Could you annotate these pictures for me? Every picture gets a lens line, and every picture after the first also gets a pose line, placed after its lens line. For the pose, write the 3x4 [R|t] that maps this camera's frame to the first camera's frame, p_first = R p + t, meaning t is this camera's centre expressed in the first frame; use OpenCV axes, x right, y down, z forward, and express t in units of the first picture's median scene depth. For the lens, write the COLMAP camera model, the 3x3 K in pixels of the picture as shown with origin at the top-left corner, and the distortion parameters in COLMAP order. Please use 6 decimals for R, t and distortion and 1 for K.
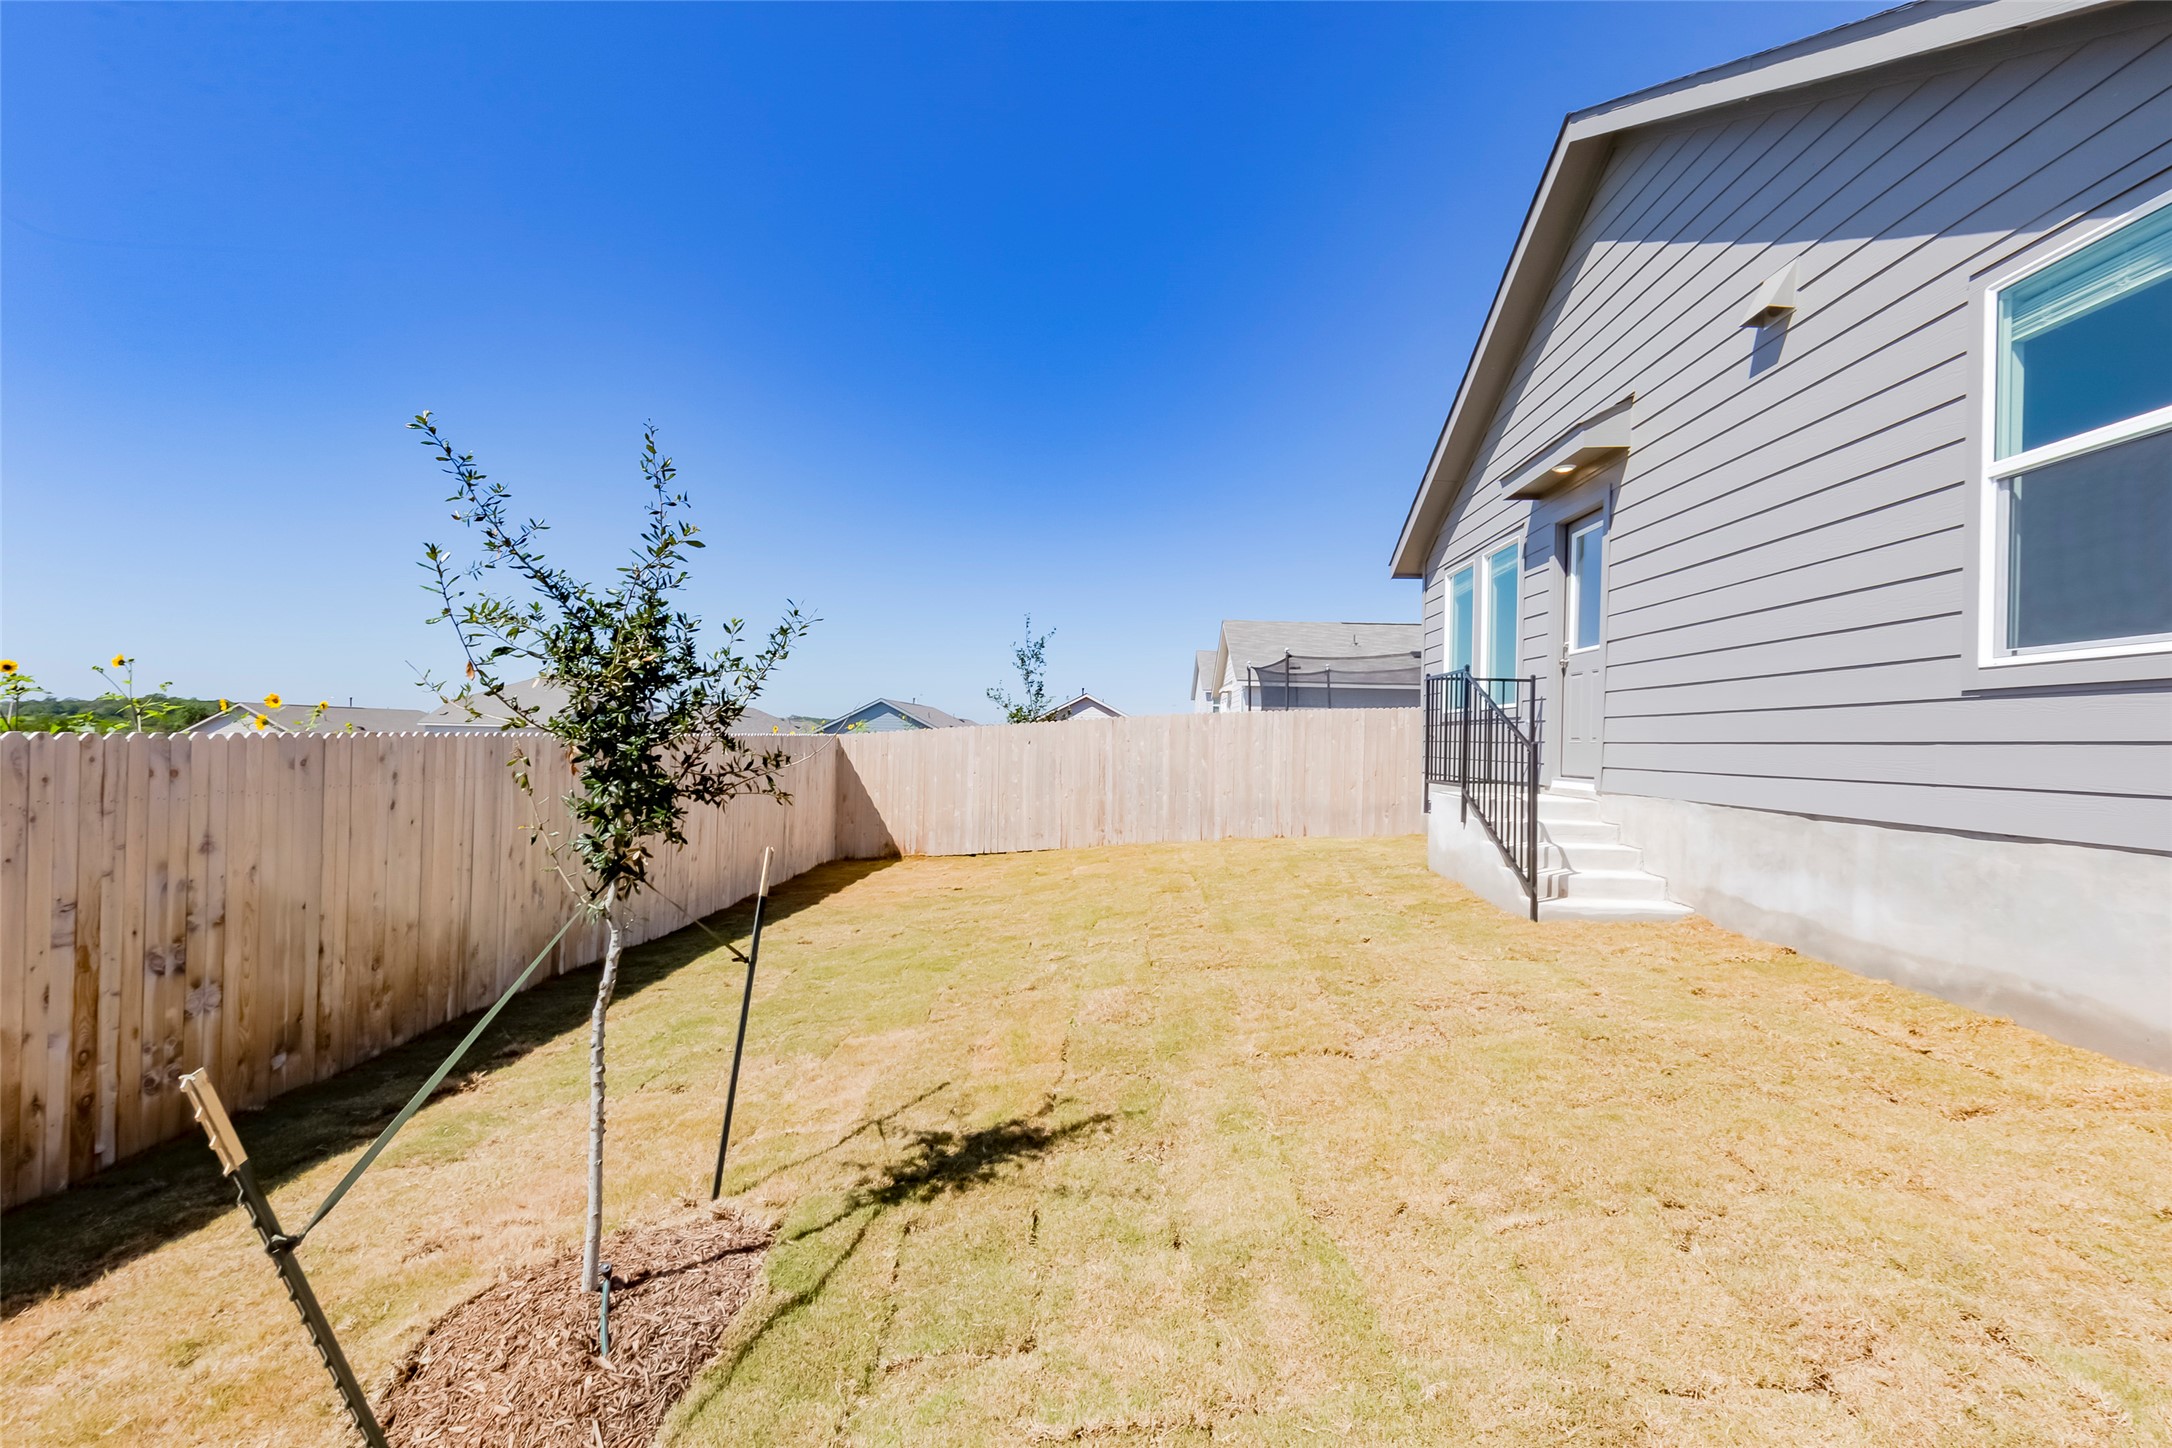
lens RADIAL K [[986.3, 0, 1091.1], [0, 986.3, 731.5], [0, 0, 1]] dist [0.007243, -0.002217]
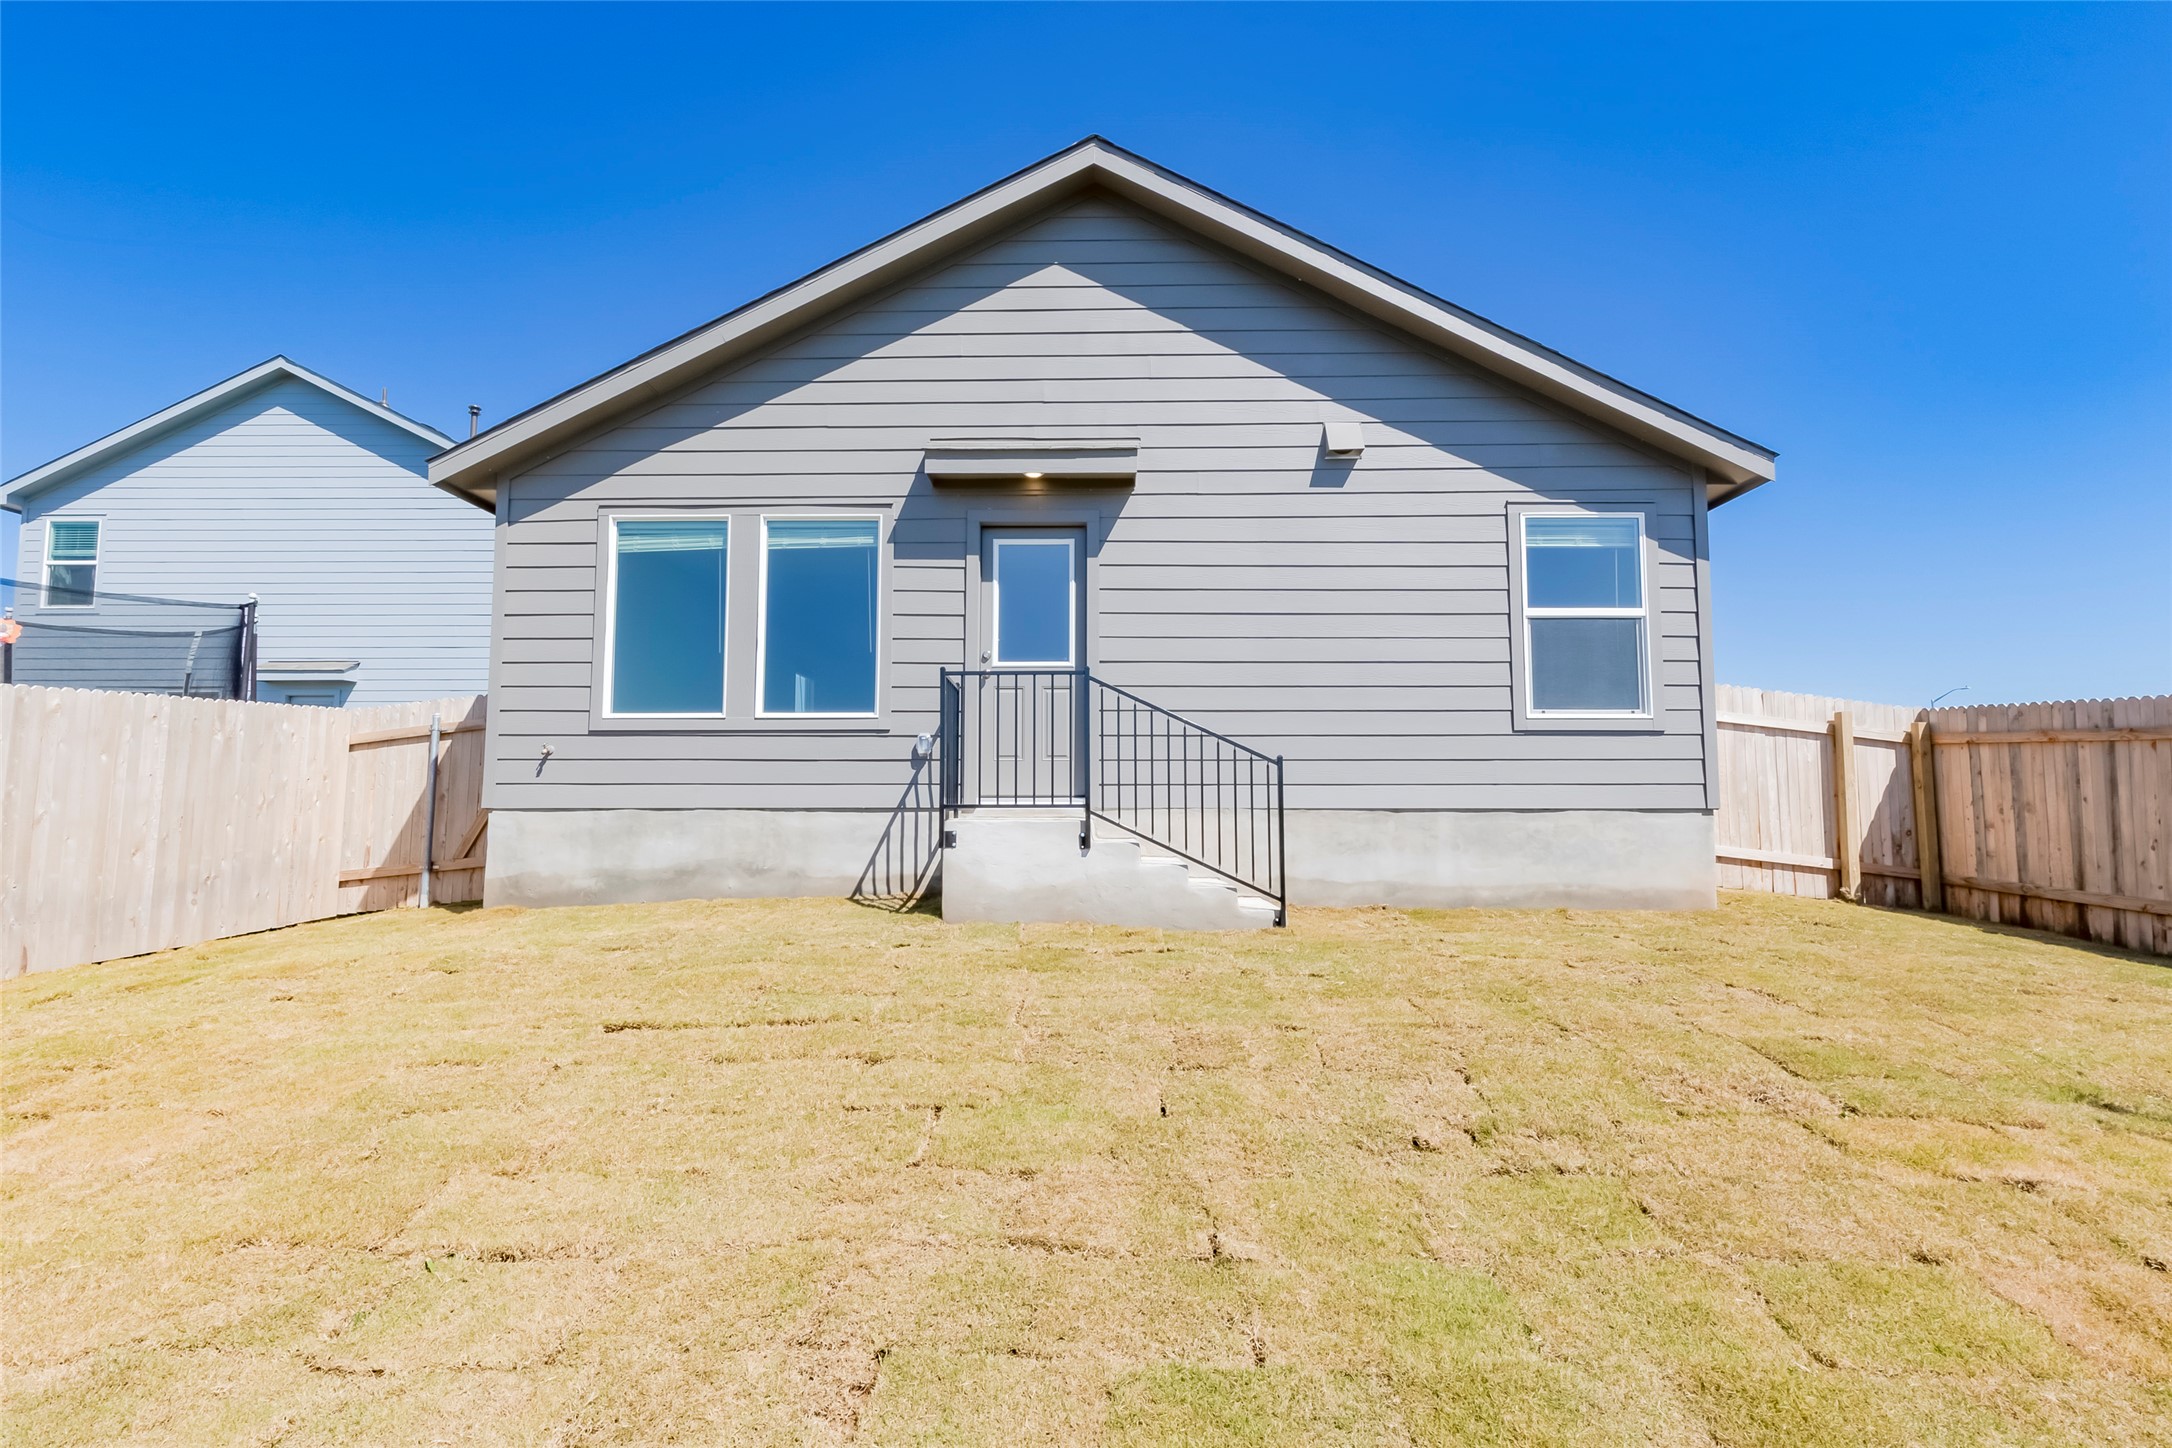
lens RADIAL K [[986.3, 0, 1102.8], [0, 986.3, 733.1], [0, 0, 1]] dist [0.007243, -0.002217]
pose [[-0.039772, 0.051089, 0.997902, -0.657404], [-0.009353, 0.998629, -0.051499, 0.047085], [-0.999165, -0.011382, -0.039240, 1.375131]]
